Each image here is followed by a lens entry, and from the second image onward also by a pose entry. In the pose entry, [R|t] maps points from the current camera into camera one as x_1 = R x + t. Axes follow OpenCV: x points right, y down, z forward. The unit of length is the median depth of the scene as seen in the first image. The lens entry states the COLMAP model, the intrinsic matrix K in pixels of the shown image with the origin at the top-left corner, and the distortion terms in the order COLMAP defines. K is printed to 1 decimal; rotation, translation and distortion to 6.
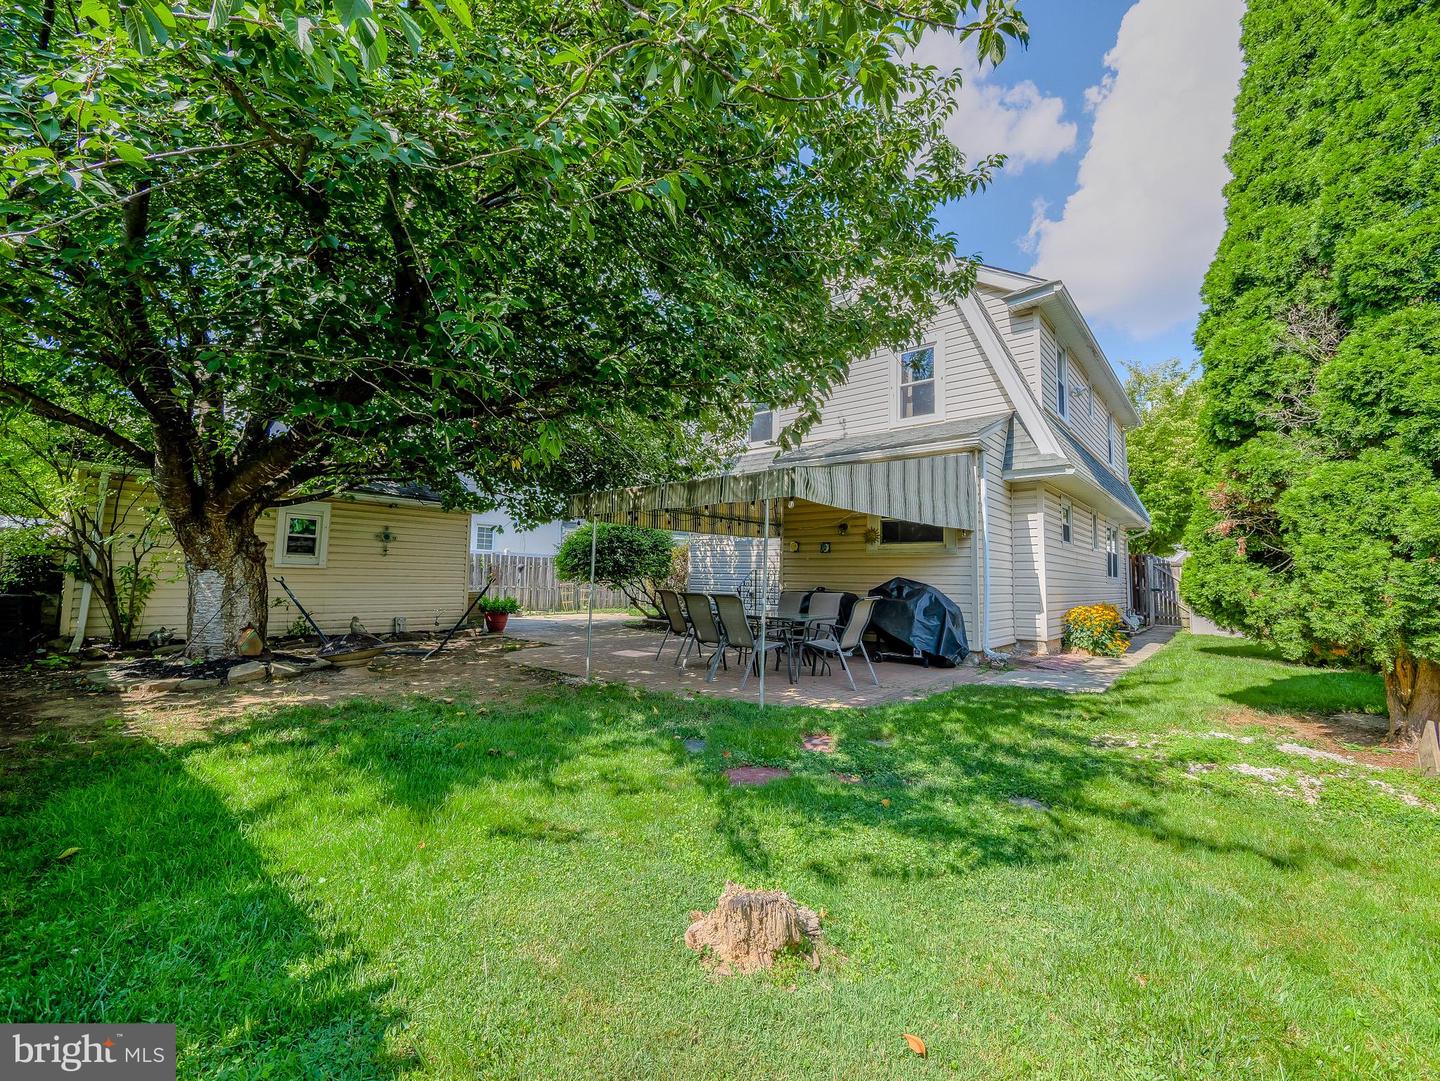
lens RADIAL K [[599.1, 0, 719.3], [0, 599.1, 535.5], [0, 0, 1]] dist [-0.007999, -0.000208]
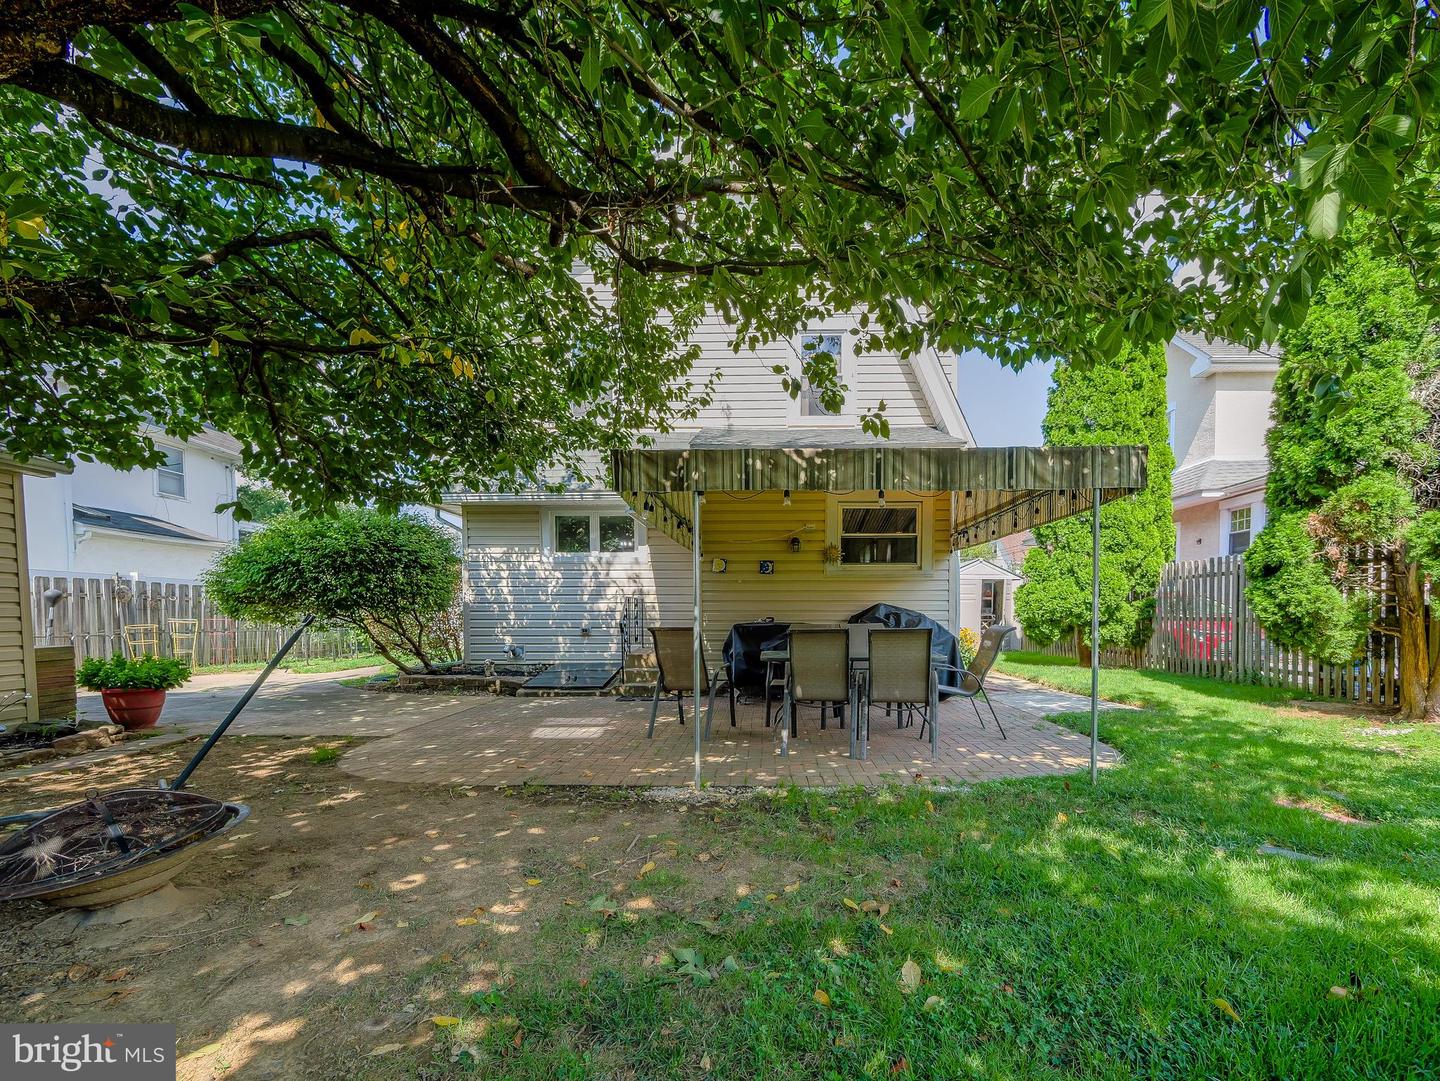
lens RADIAL K [[599.1, 0, 719.3], [0, 599.1, 535.5], [0, 0, 1]] dist [-0.007999, -0.000208]
pose [[0.772277, 0.058069, 0.632627, -0.278072], [-0.027307, 0.997928, -0.058265, 0.019161], [-0.634699, 0.027721, 0.772262, 0.294107]]
